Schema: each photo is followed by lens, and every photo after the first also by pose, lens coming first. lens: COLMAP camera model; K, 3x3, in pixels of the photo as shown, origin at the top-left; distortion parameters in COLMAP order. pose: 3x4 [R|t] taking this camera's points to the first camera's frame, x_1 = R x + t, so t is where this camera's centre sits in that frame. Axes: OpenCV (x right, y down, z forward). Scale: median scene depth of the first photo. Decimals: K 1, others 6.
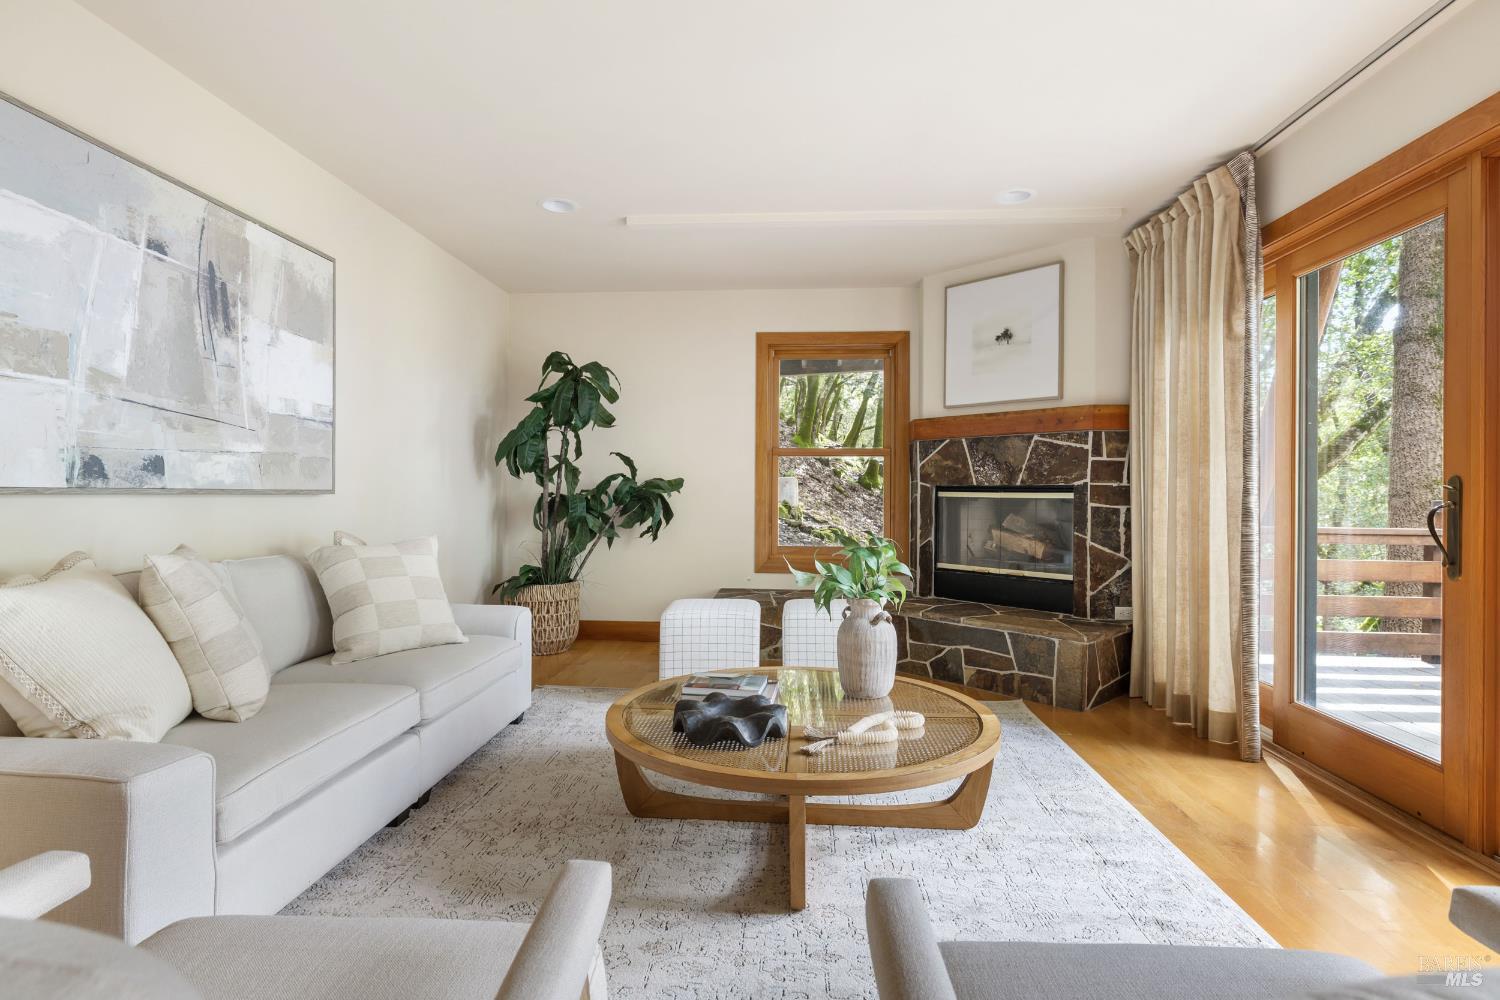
lens RADIAL K [[751.6, 0, 752.8], [0, 751.6, 494.3], [0, 0, 1]] dist [-0.001502, -0.000615]
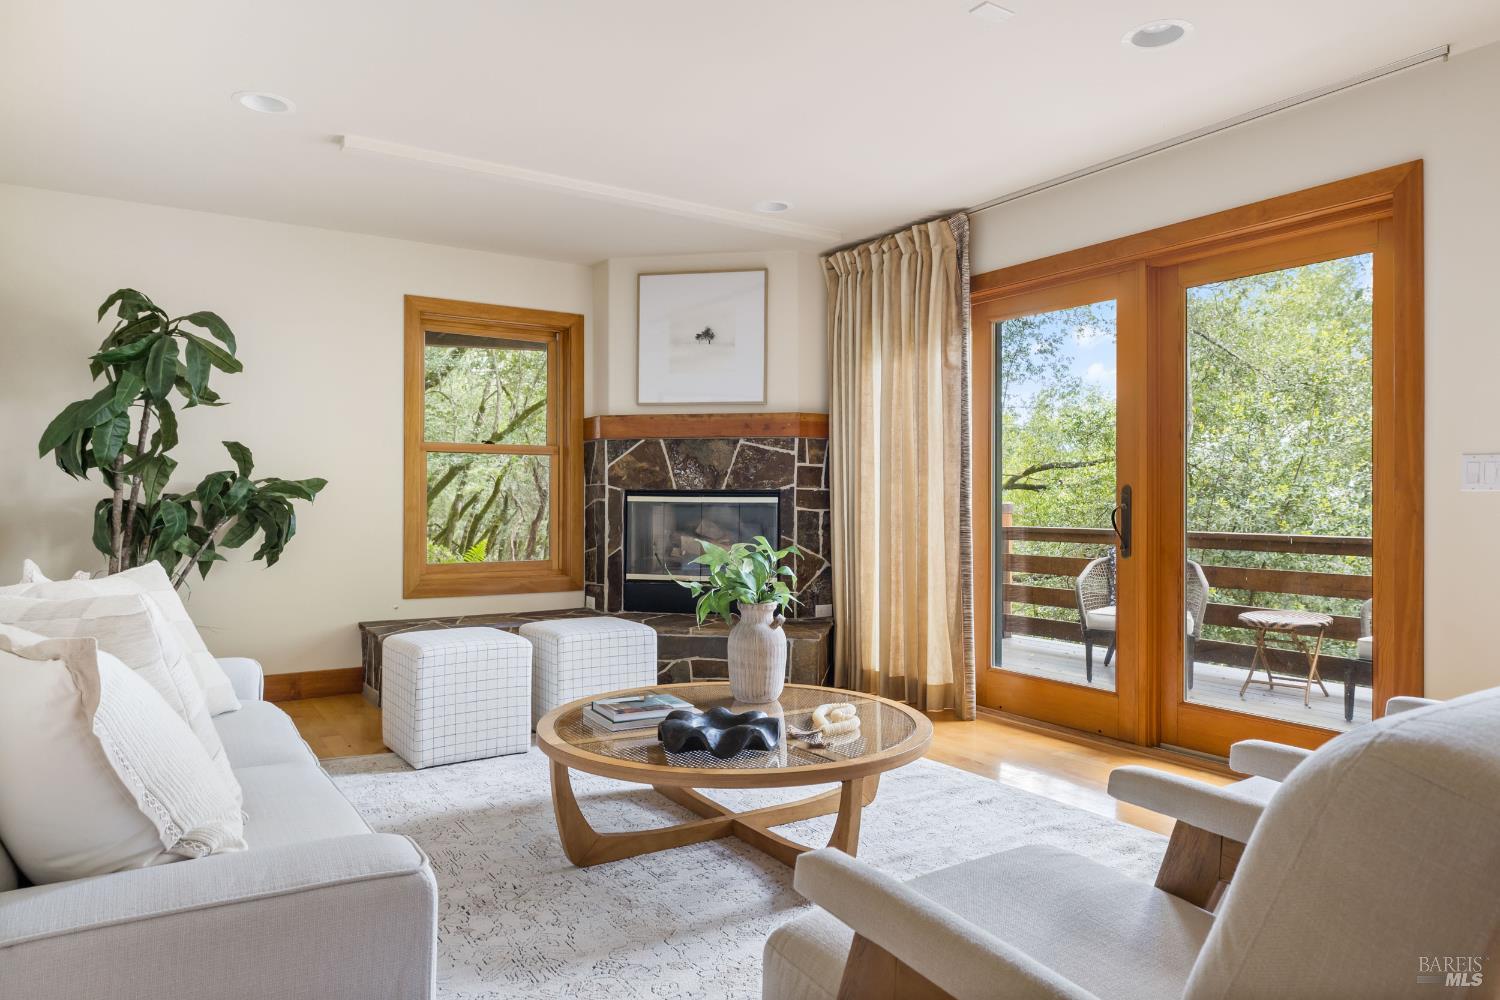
lens RADIAL K [[930.3, 0, 741.8], [0, 930.3, 495.6], [0, 0, 1]] dist [-0.007062, -0.003716]
pose [[0.808692, -0.000455, 0.588231, -0.362091], [0.002257, 0.999995, -0.002329, -0.001371], [-0.588227, 0.003211, 0.808689, 0.005864]]
